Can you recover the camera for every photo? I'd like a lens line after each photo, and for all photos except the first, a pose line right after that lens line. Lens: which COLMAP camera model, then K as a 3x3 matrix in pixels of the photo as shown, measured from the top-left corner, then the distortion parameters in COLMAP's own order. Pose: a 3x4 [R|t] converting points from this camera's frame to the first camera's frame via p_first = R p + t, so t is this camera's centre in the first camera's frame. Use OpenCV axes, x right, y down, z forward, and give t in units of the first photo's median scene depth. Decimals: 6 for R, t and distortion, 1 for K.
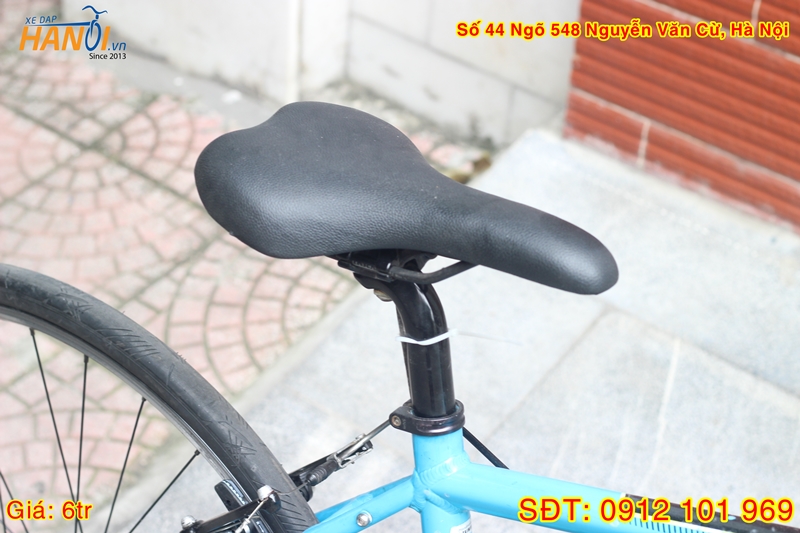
lens RADIAL K [[1910.6, 0, 400.0], [0, 1910.6, 266.5], [0, 0, 1]] dist [-0.070585, -0.115930]
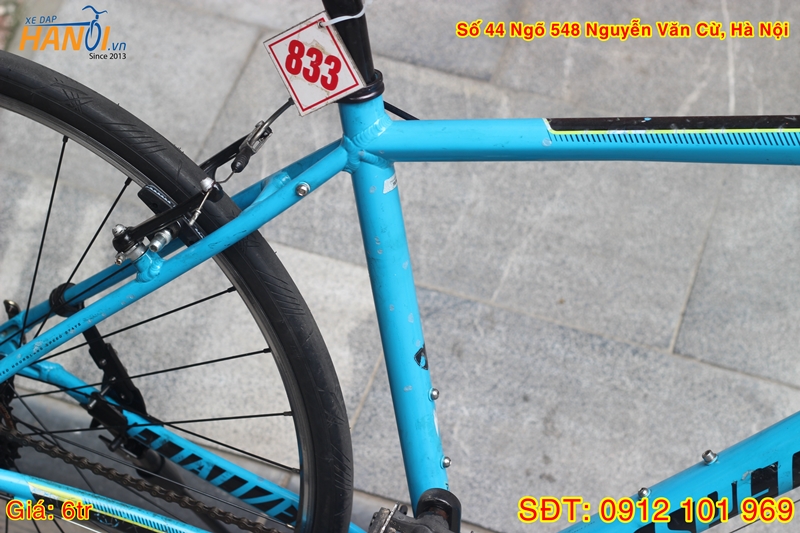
lens RADIAL K [[1910.6, 0, 400.0], [0, 1910.6, 266.5], [0, 0, 1]] dist [-0.070585, -0.115930]
pose [[0.927924, -0.207609, 0.309606, -0.162705], [0.172411, 0.975405, 0.137329, 0.015779], [-0.330502, -0.074051, 0.940896, -0.039903]]
